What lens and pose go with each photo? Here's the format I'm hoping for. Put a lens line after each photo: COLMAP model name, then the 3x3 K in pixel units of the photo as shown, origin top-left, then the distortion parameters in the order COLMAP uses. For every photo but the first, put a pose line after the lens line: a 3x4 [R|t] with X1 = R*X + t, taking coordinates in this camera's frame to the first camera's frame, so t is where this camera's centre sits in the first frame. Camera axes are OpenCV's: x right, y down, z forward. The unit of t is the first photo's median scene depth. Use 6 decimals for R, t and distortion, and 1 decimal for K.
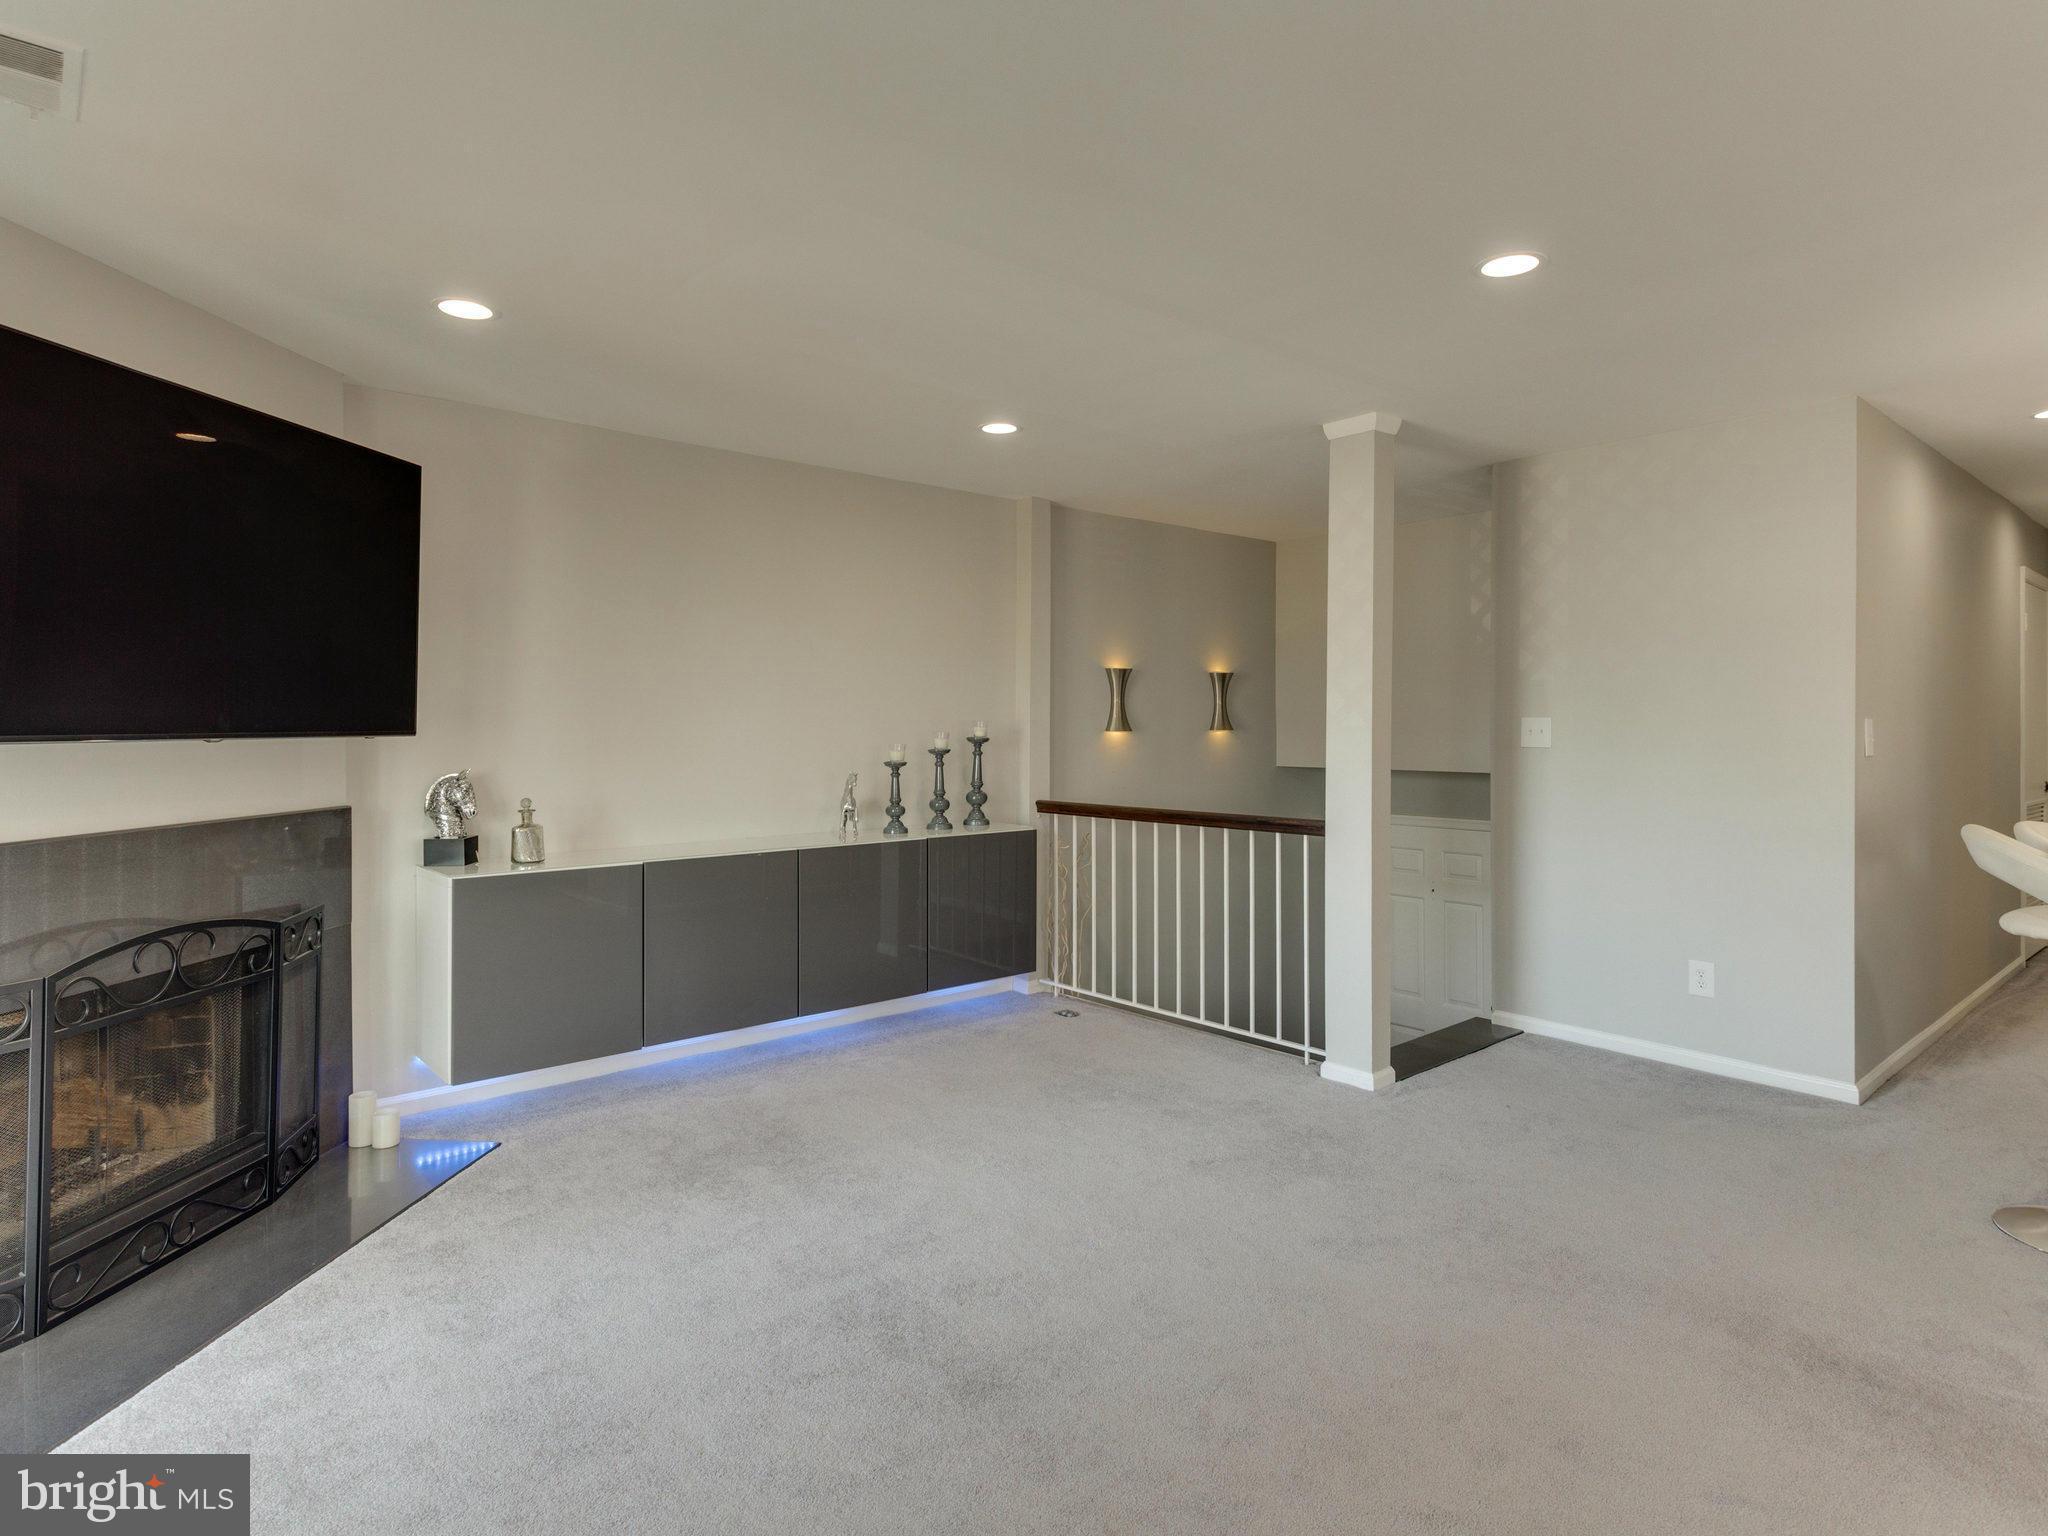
lens RADIAL K [[1128.6, 0, 1000.9], [0, 1128.6, 721.8], [0, 0, 1]] dist [0.007313, 0.001071]
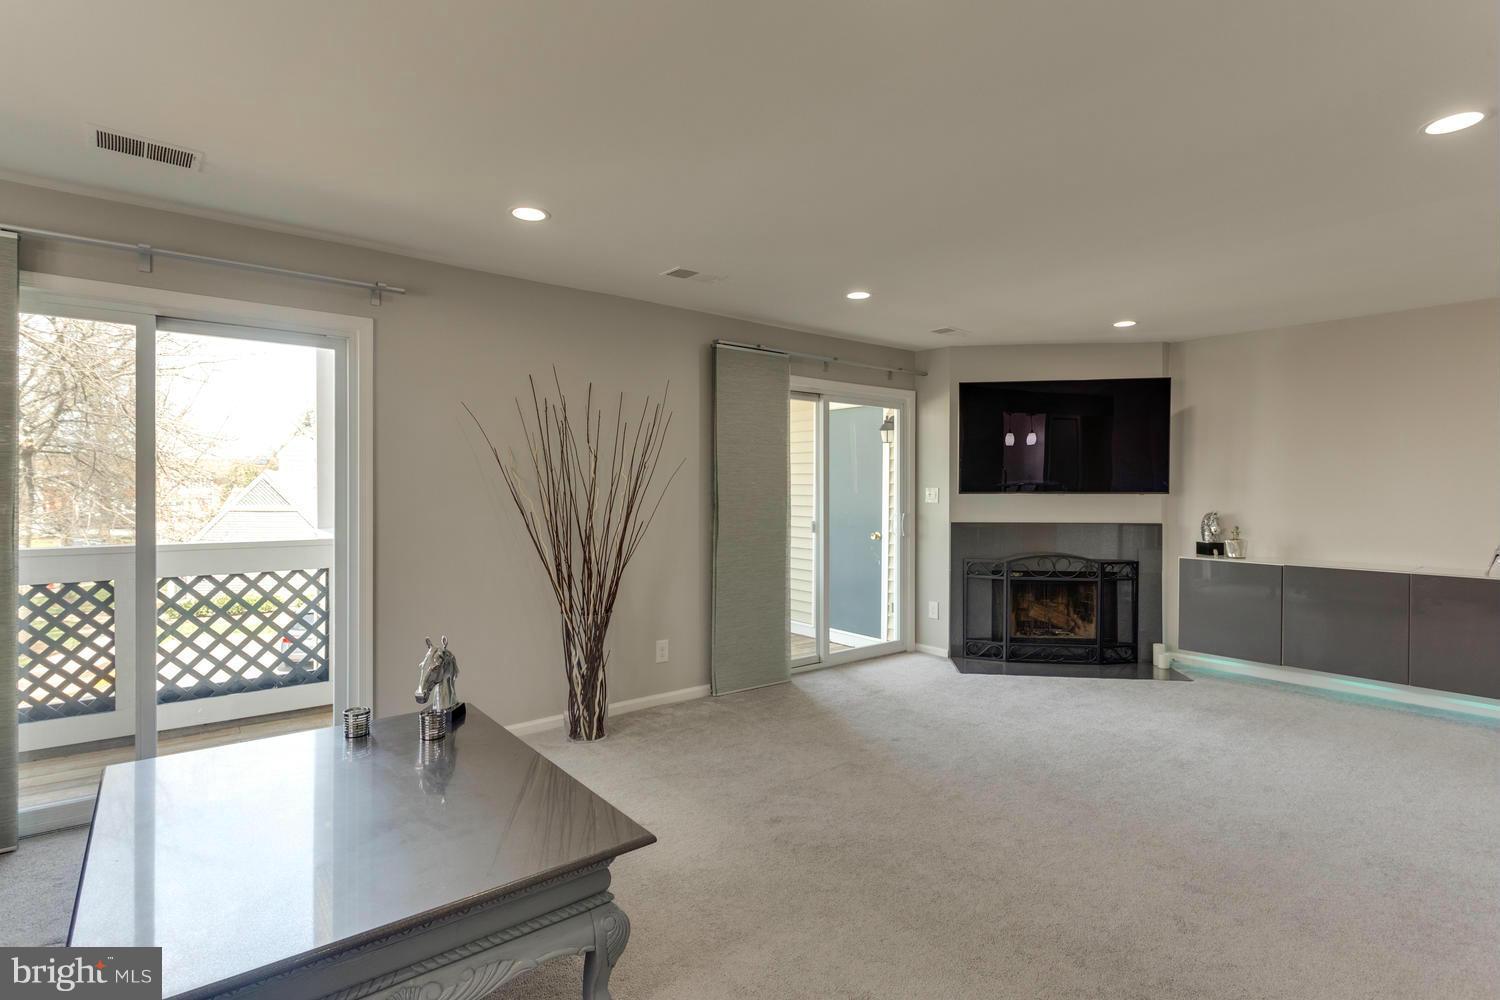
lens RADIAL K [[729.3, 0, 748.1], [0, 729.3, 493.7], [0, 0, 1]] dist [0.000977, -0.000255]
pose [[-0.041884, 0.012678, -0.999042, 0.996774], [0.002301, 0.999918, 0.012593, -0.009332], [0.999120, -0.001772, -0.041910, 0.196739]]
